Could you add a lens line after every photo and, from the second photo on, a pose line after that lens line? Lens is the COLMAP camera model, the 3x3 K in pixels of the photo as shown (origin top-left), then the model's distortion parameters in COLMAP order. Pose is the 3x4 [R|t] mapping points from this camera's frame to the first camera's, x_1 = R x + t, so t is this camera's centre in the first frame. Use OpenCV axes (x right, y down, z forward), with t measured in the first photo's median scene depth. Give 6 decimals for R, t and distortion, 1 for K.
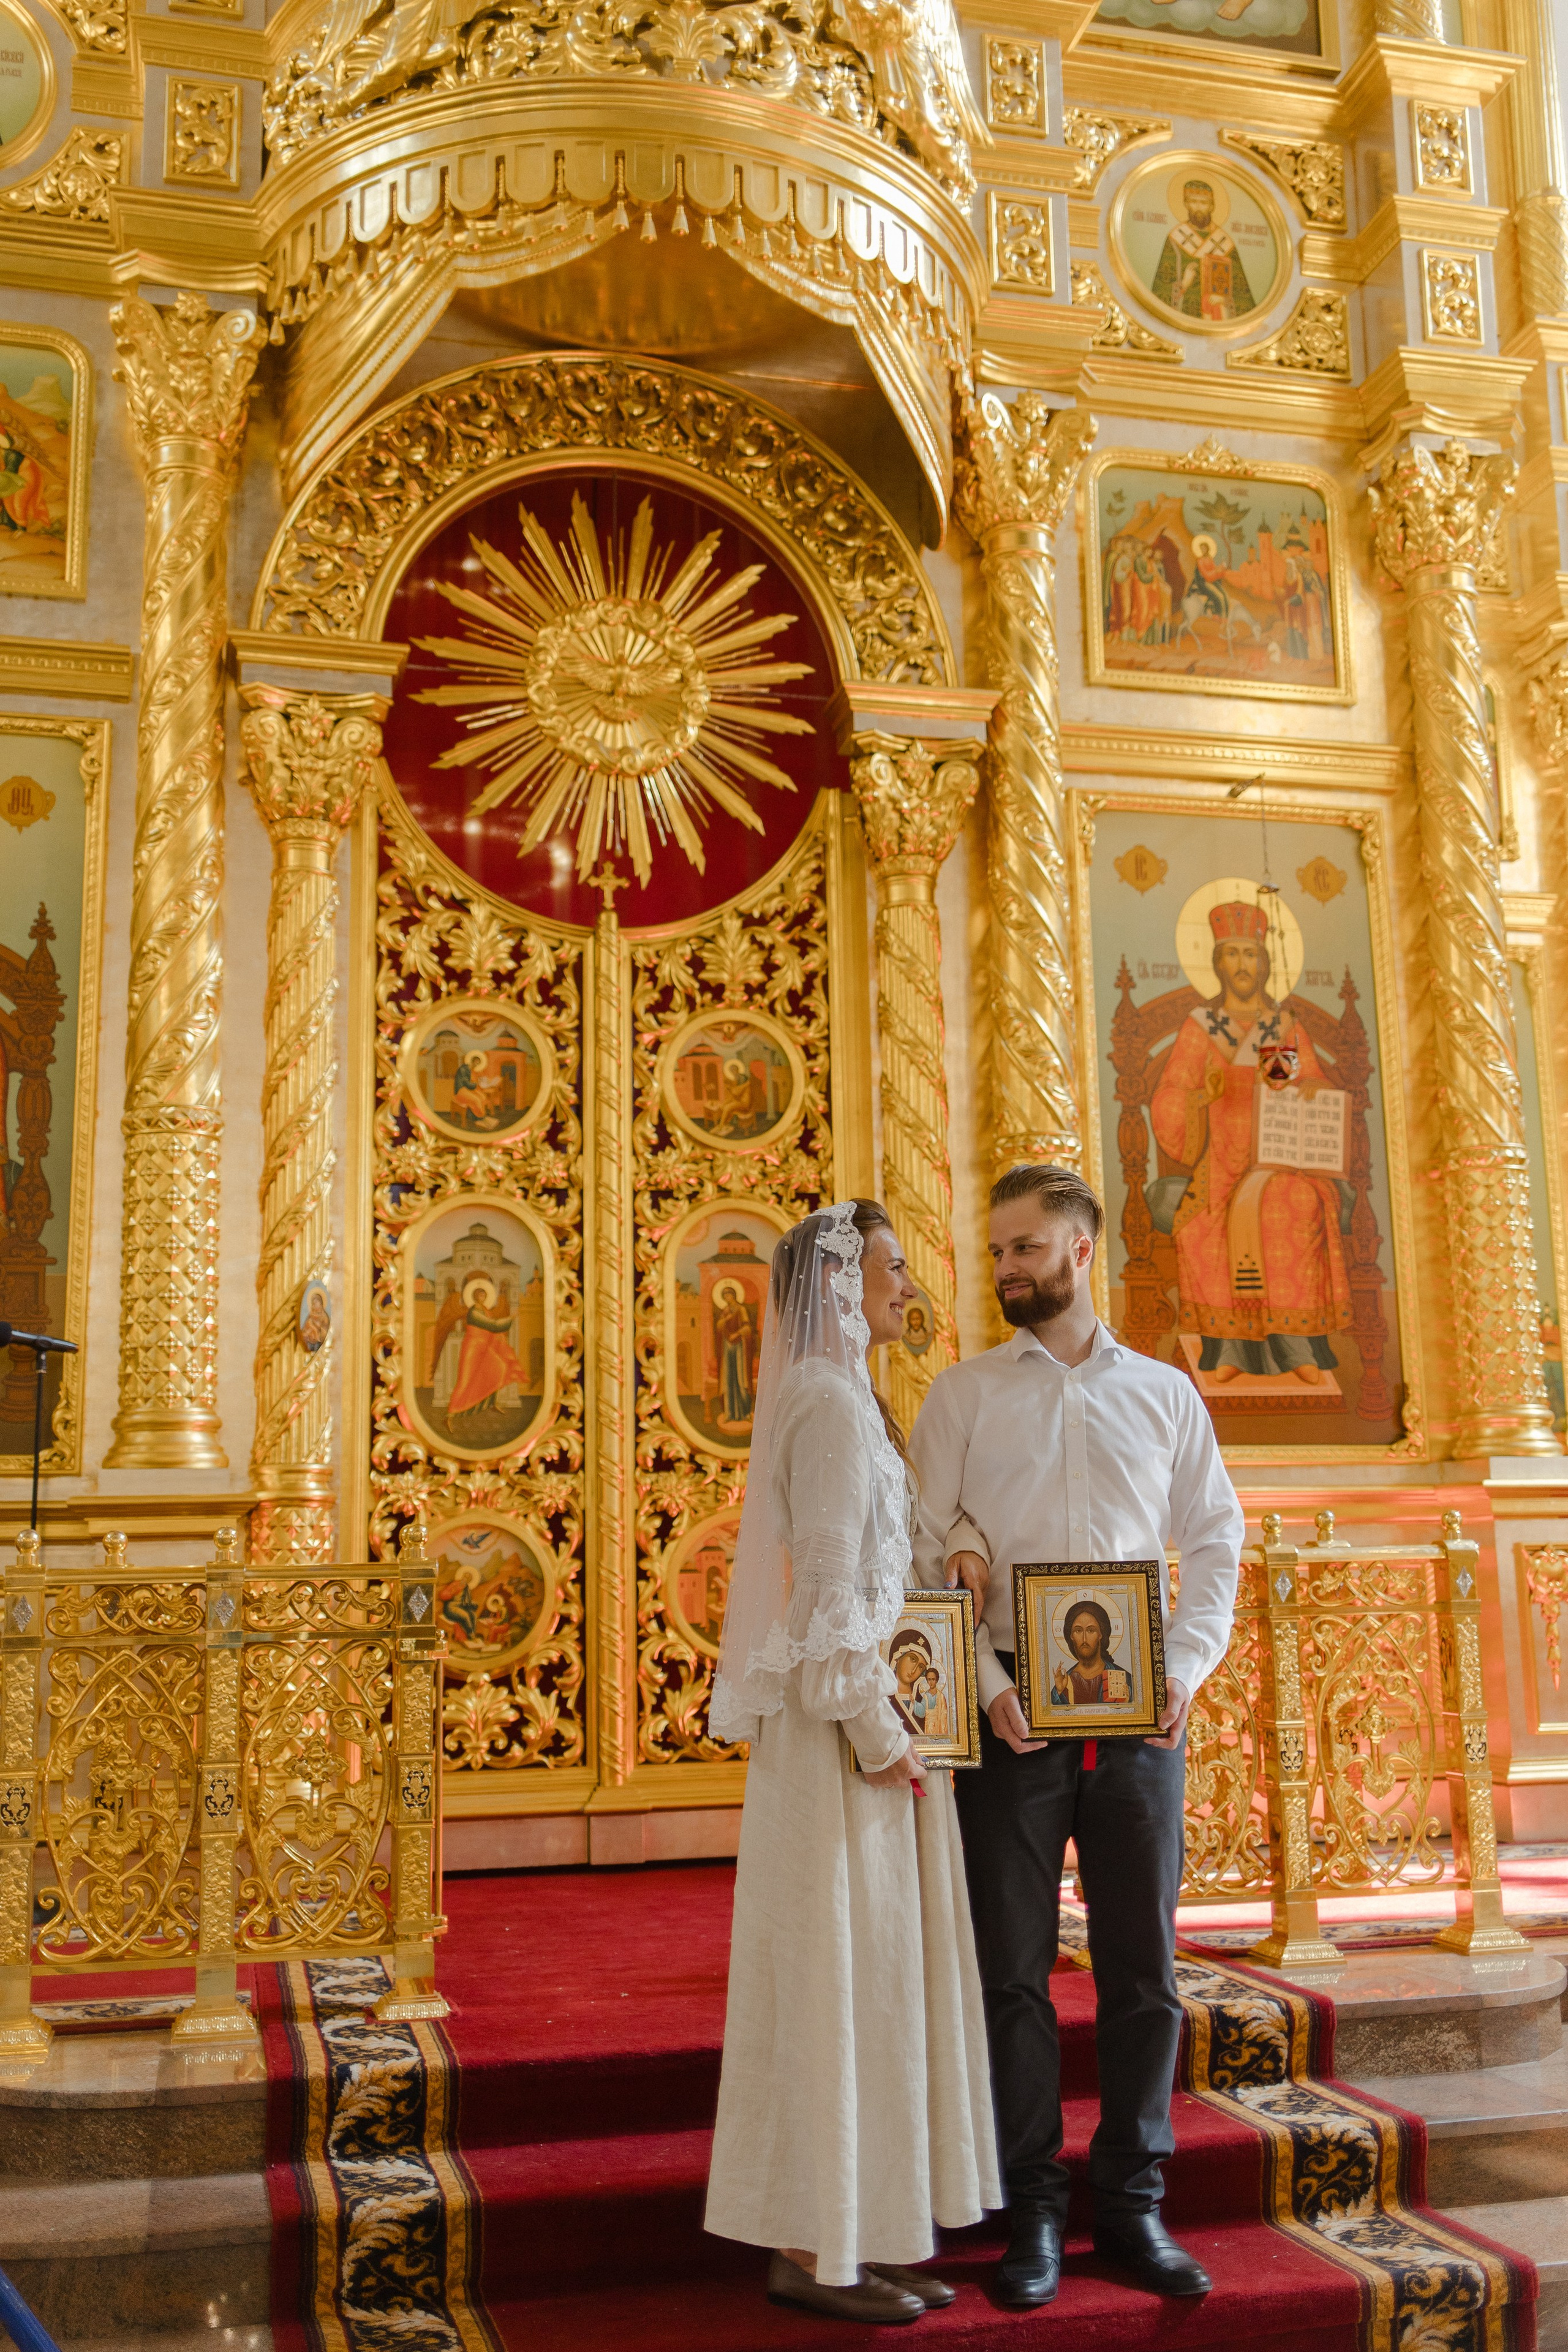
lens RADIAL K [[2259.2, 0, 793.6], [0, 2259.2, 1173.7], [0, 0, 1]] dist [0.003122, 0.000000]
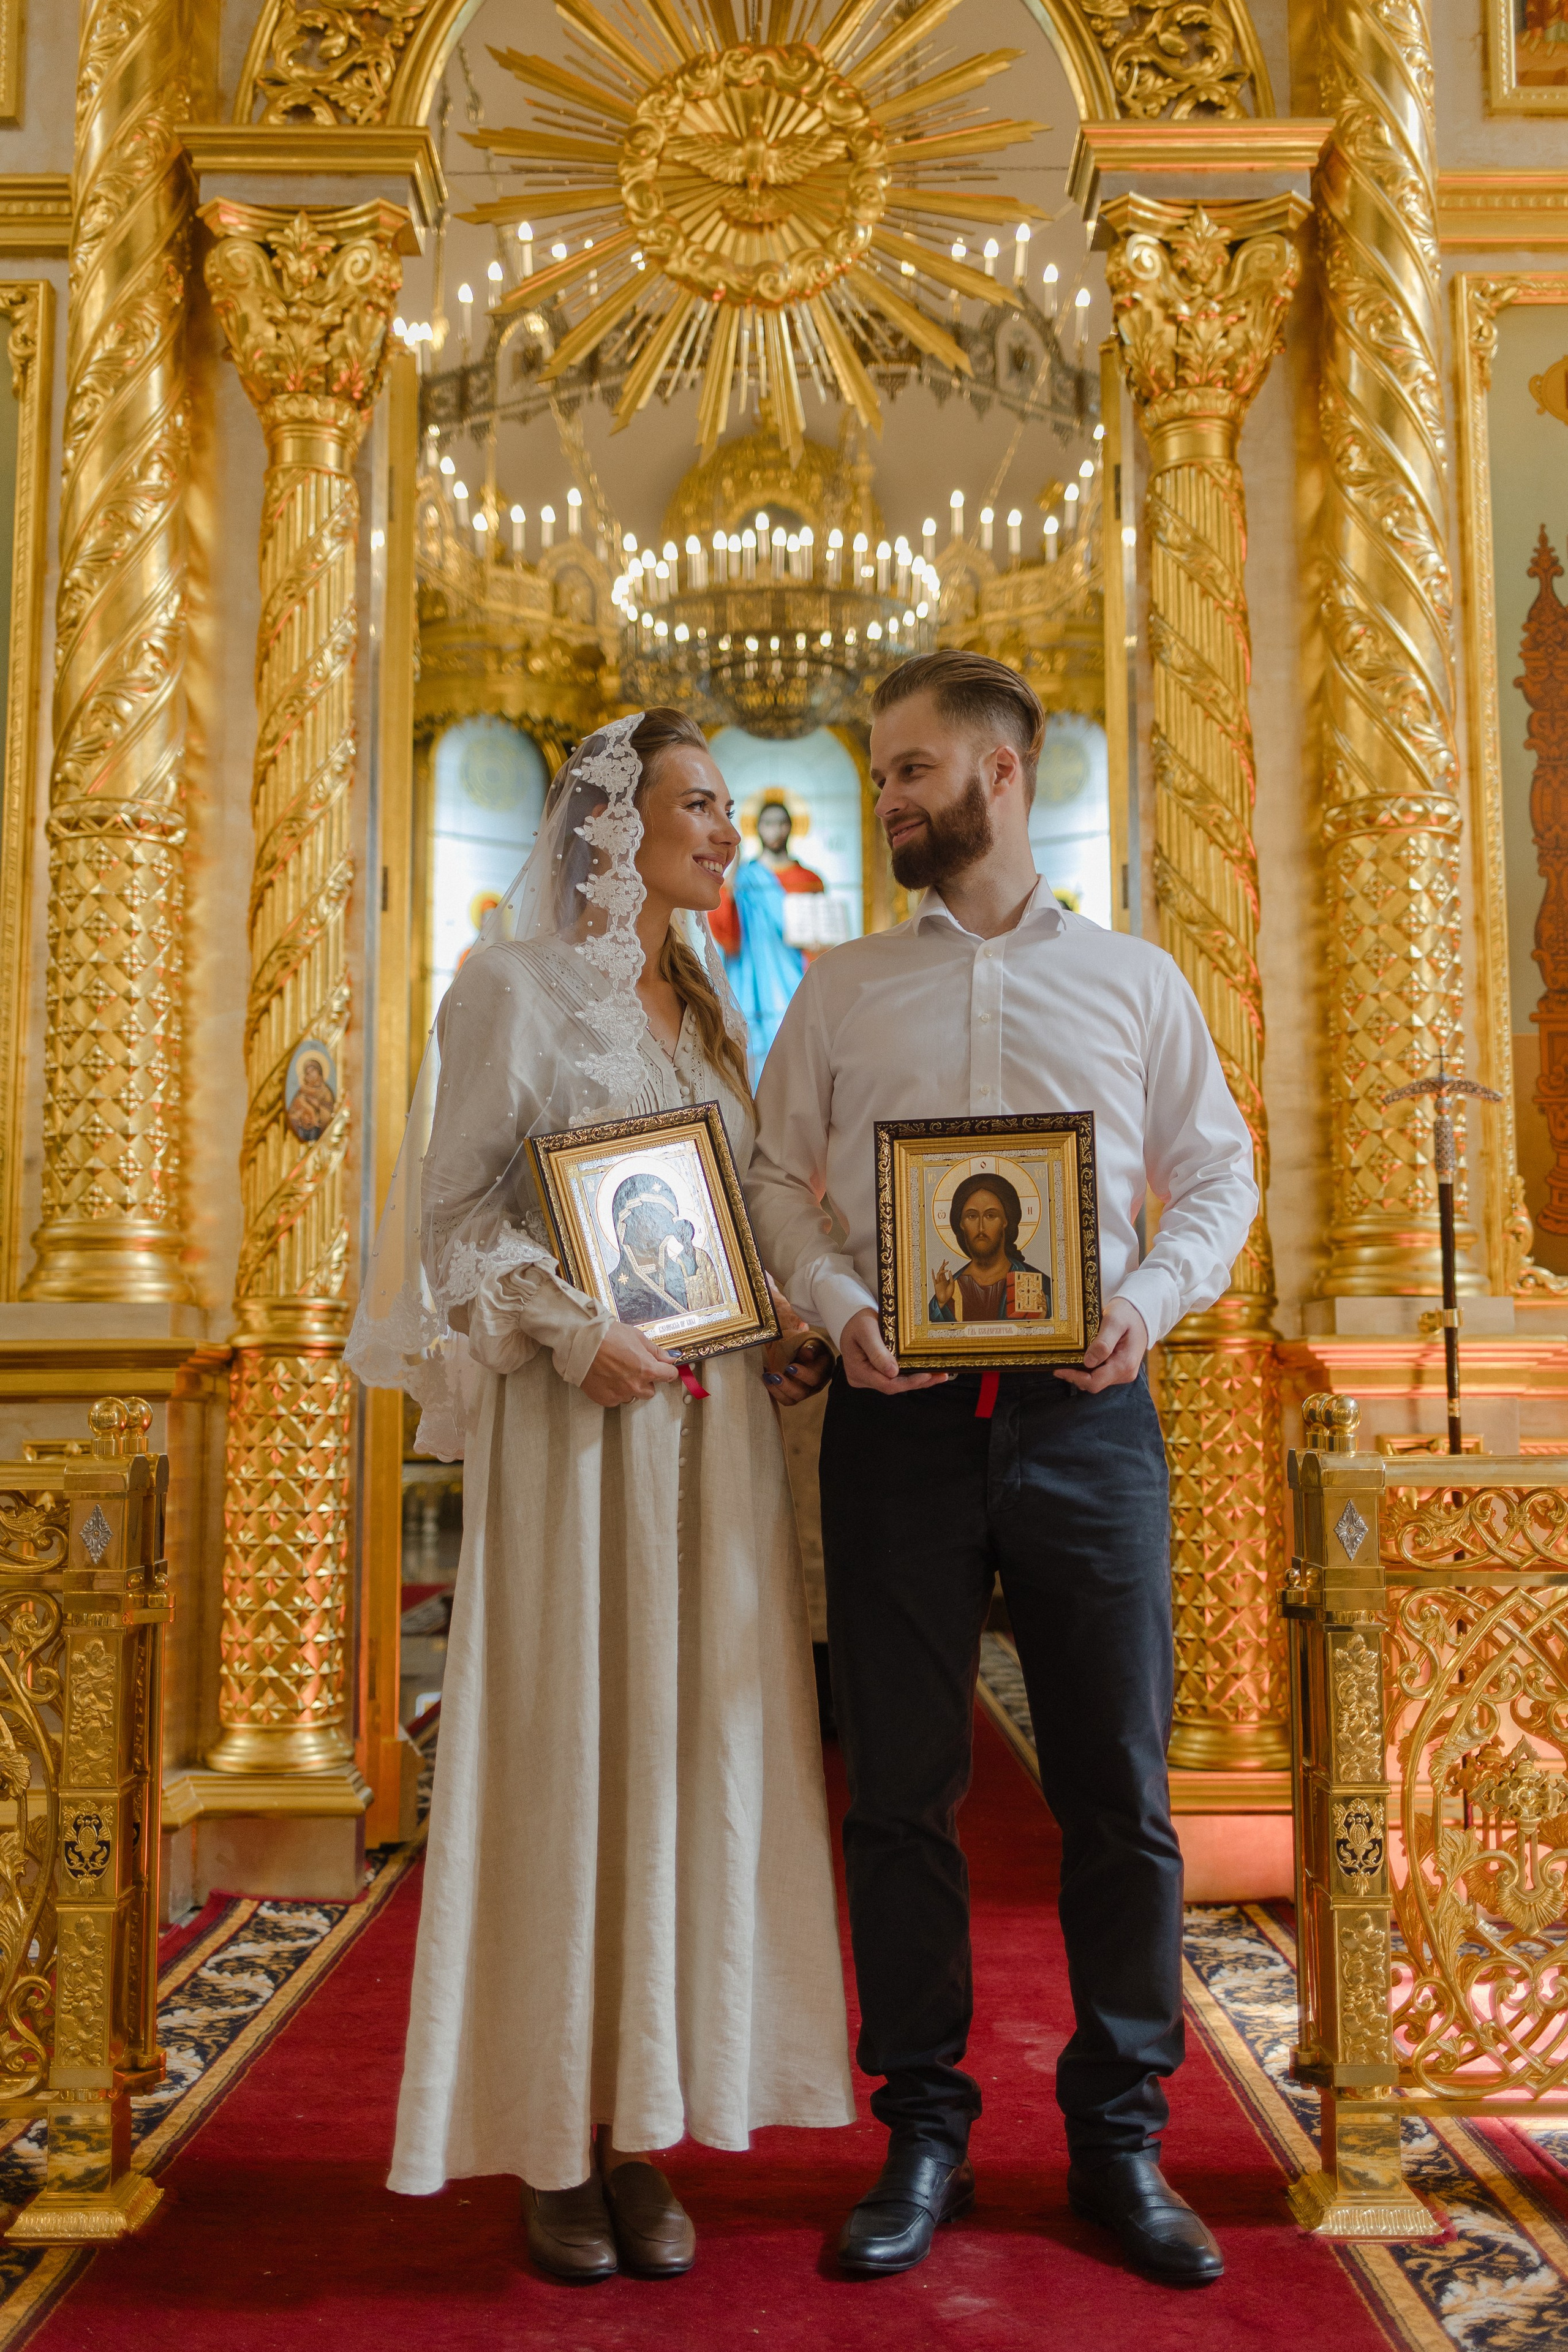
lens RADIAL K [[2259.2, 0, 777.7], [0, 2259.2, 1179.5], [0, 0, 1]] dist [0.003122, 0.000000]
pose [[0.966770, -0.009383, -0.255474, 0.100911], [0.028474, 0.997060, 0.071133, 0.039753], [0.254056, -0.076044, 0.964195, 0.312575]]
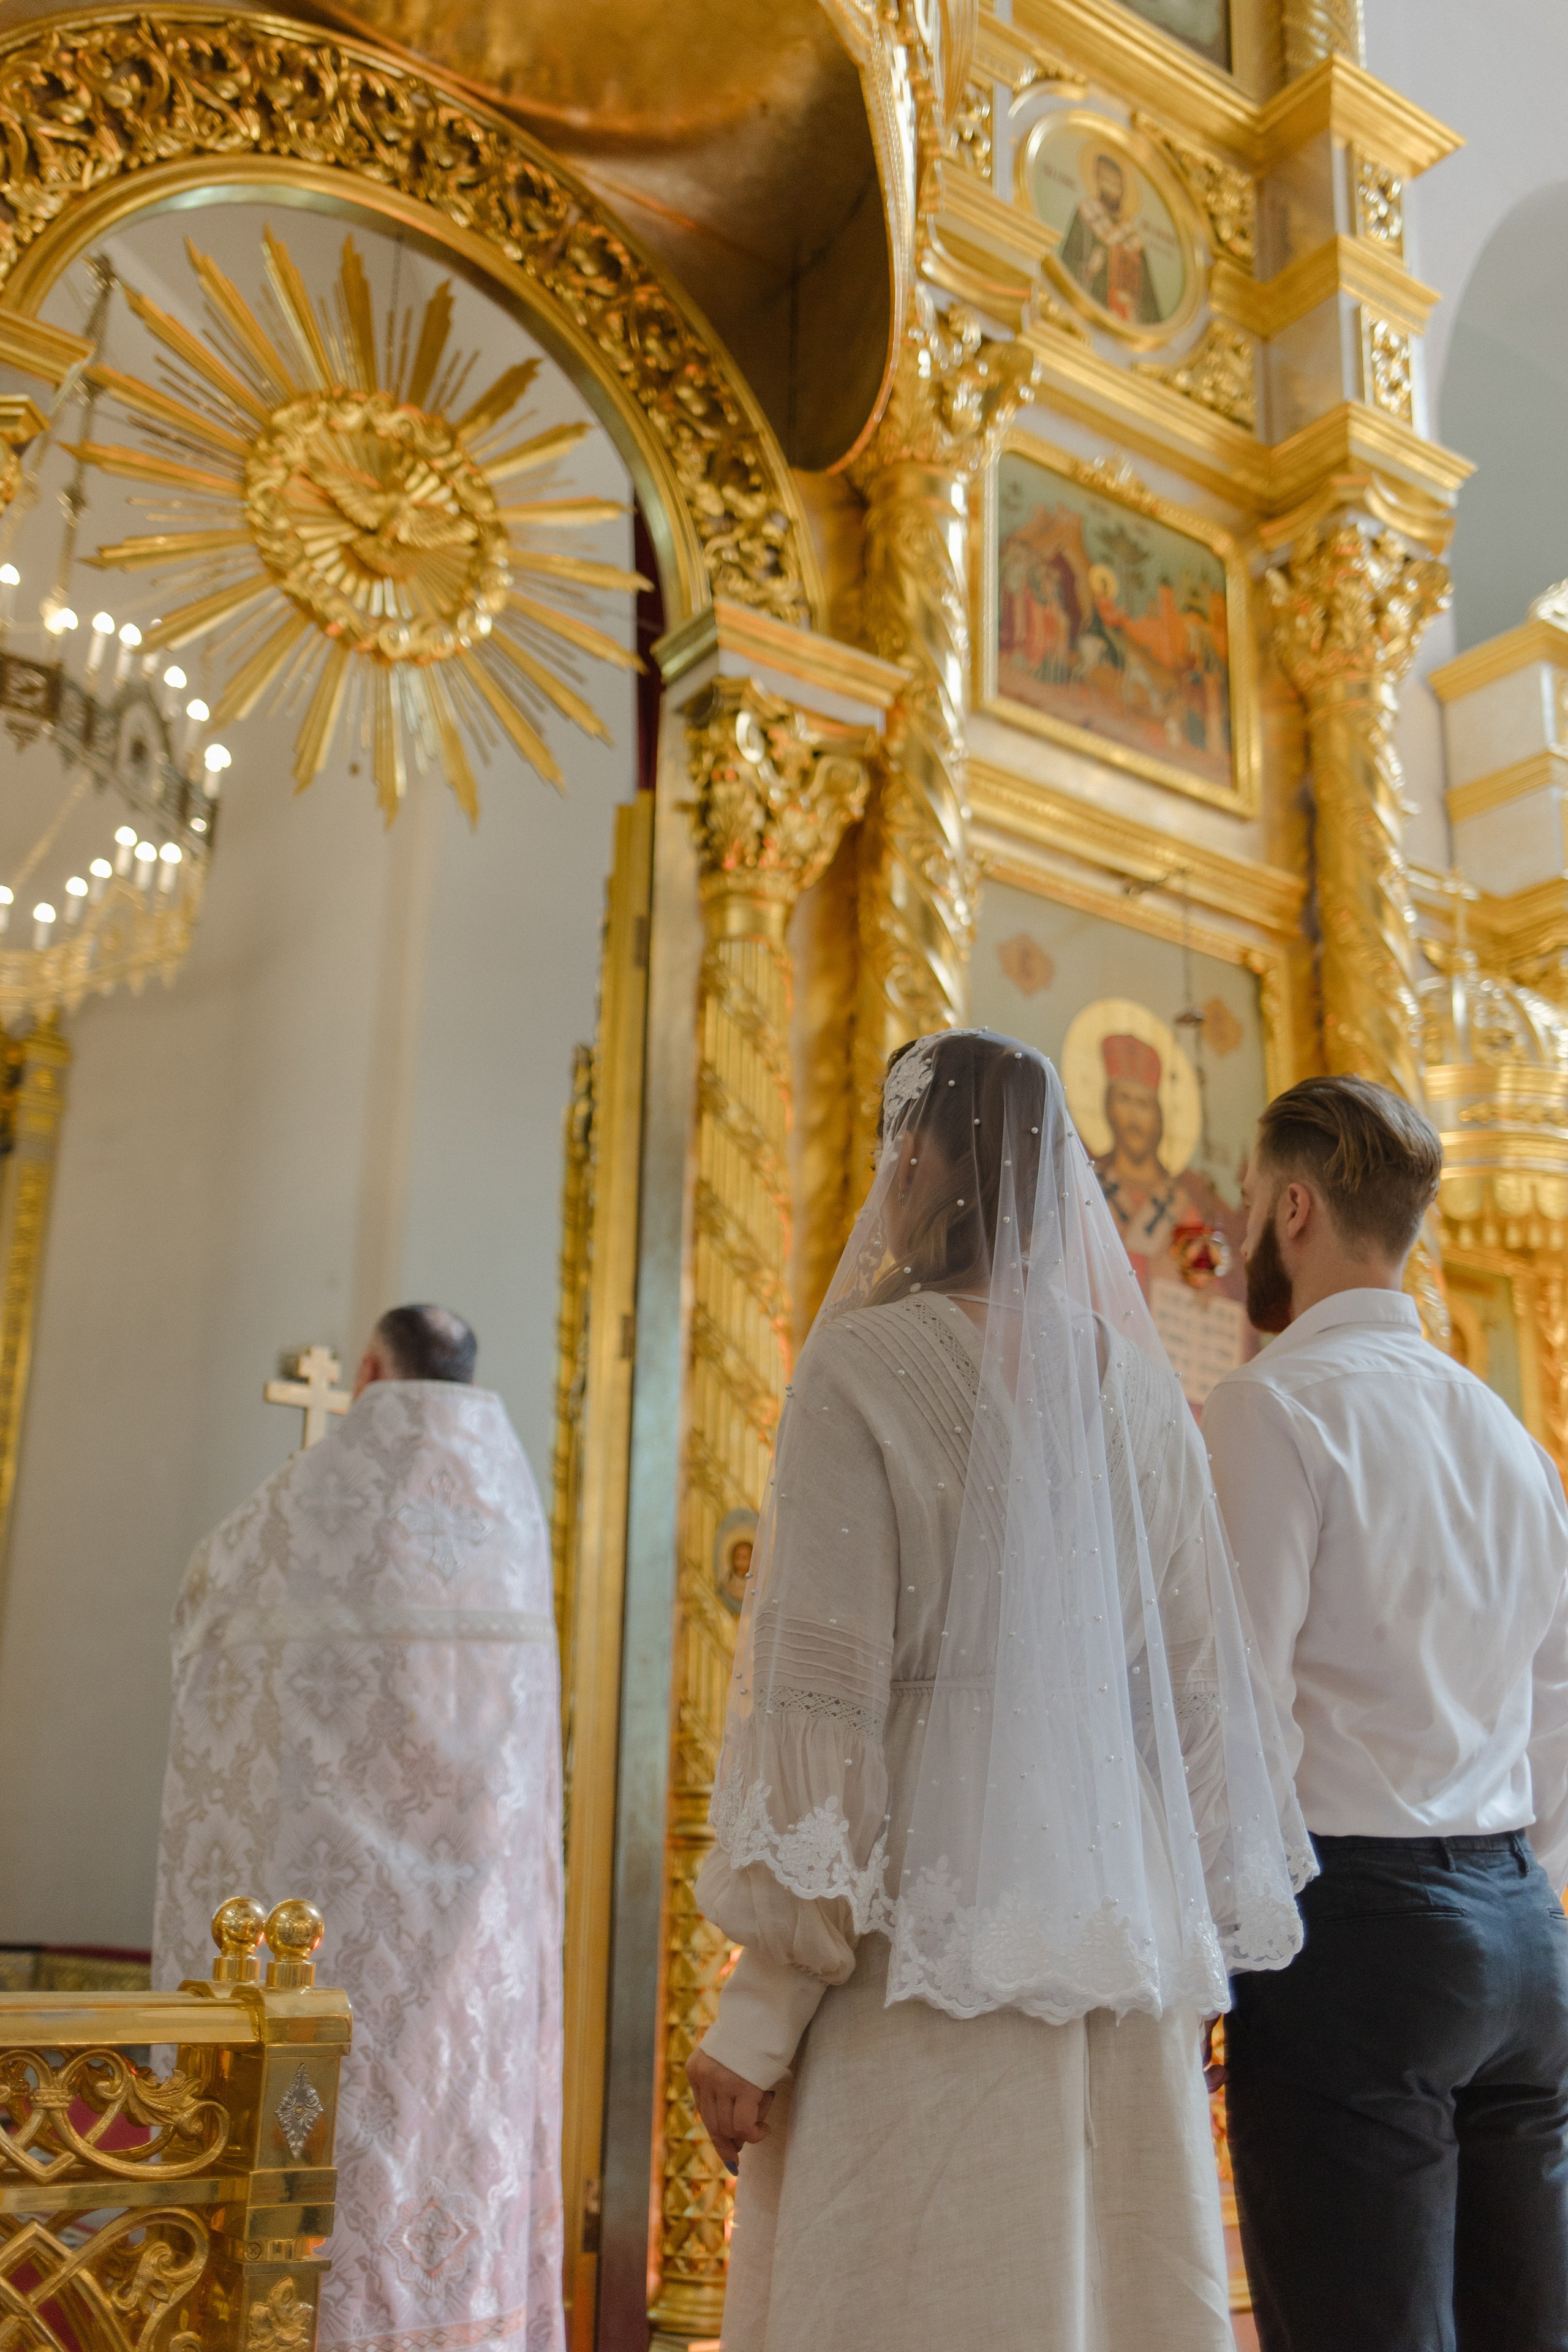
lens RADIAL K [[2259.2, 0, 789.7], [0, 2259.2, 1166.7], [0, 0, 1]] dist [0.003122, 0.000000]
pose [[0.931030, 0.149260, 0.333025, -0.155175], [-0.101839, 0.982547, -0.155663, 0.051546], [-0.350447, 0.111012, 0.929980, 0.376977]]
